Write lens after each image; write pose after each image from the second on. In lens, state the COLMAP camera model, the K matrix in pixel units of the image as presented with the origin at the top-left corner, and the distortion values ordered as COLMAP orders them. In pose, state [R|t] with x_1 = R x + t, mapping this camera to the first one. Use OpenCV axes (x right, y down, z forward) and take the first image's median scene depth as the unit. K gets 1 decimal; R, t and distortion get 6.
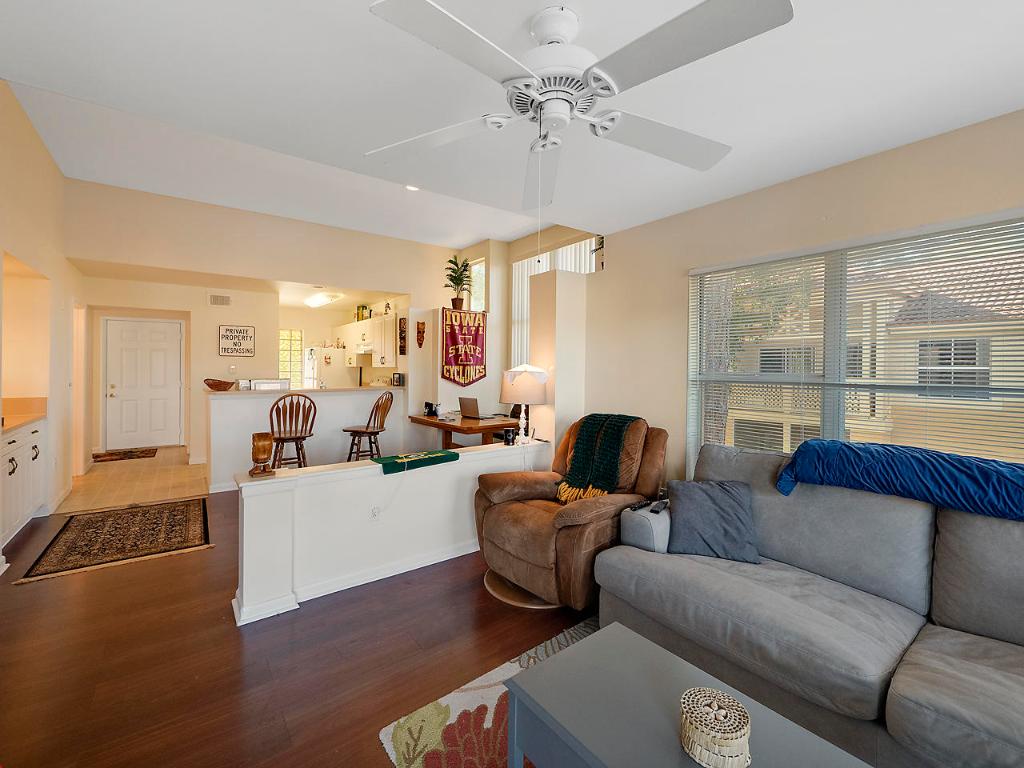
lens RADIAL K [[443.6, 0, 511.6], [0, 443.6, 371.8], [0, 0, 1]] dist [0.001067, 0.000183]
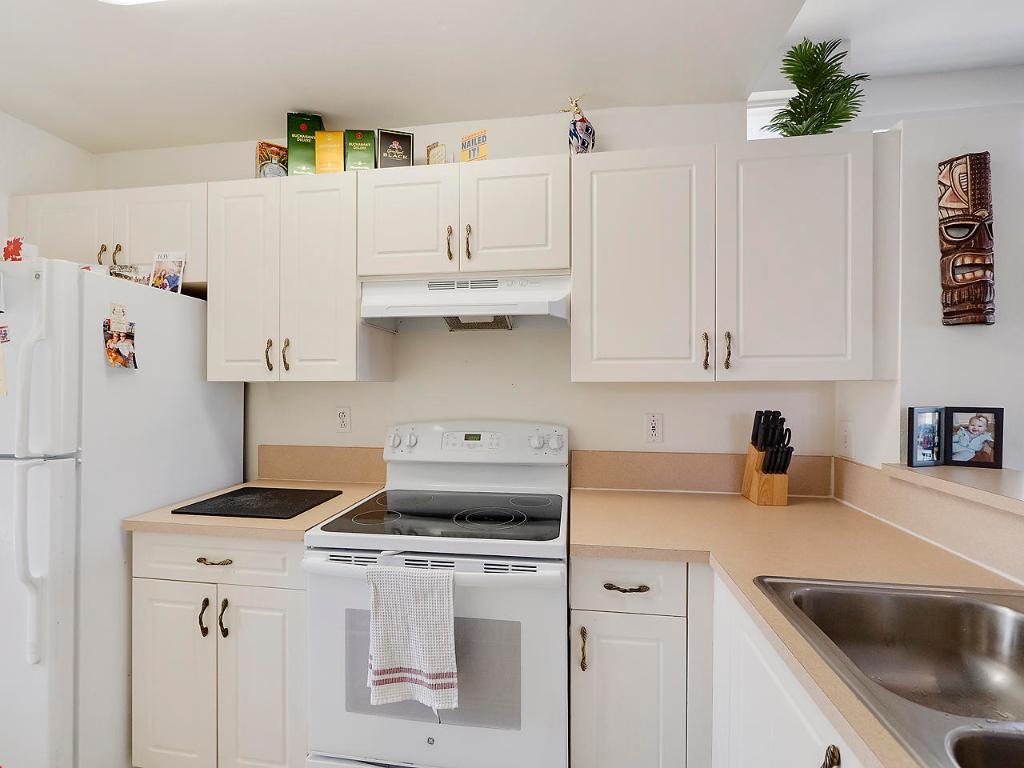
lens RADIAL K [[439.8, 0, 512.0], [0, 439.8, 384.0], [0, 0, 1]] dist [-0.000549, -0.000191]
pose [[0.708287, -0.002098, 0.705921, -0.544239], [0.010939, 0.999908, -0.008004, -0.009078], [-0.705840, 0.013392, 0.708245, 0.973706]]
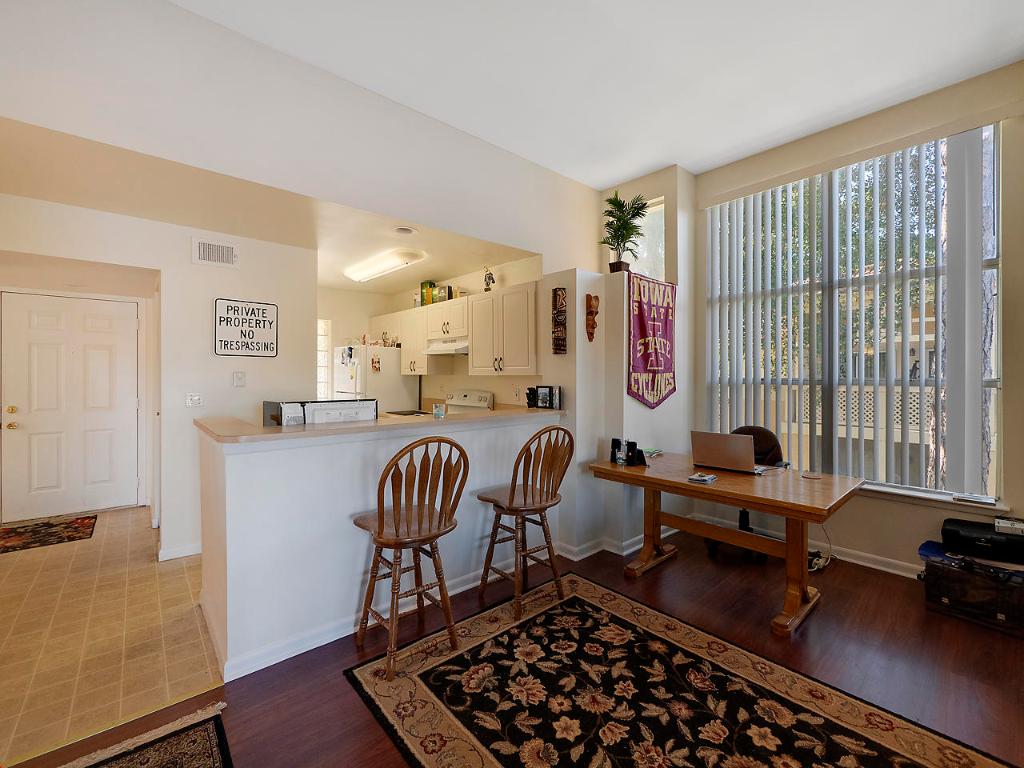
lens RADIAL K [[439.8, 0, 512.0], [0, 439.8, 384.0], [0, 0, 1]] dist [-0.000549, -0.000191]
pose [[0.997108, -0.002037, 0.075974, -0.337122], [0.001452, 0.999969, 0.007764, -0.003837], [-0.075987, -0.007631, 0.997080, 0.434338]]
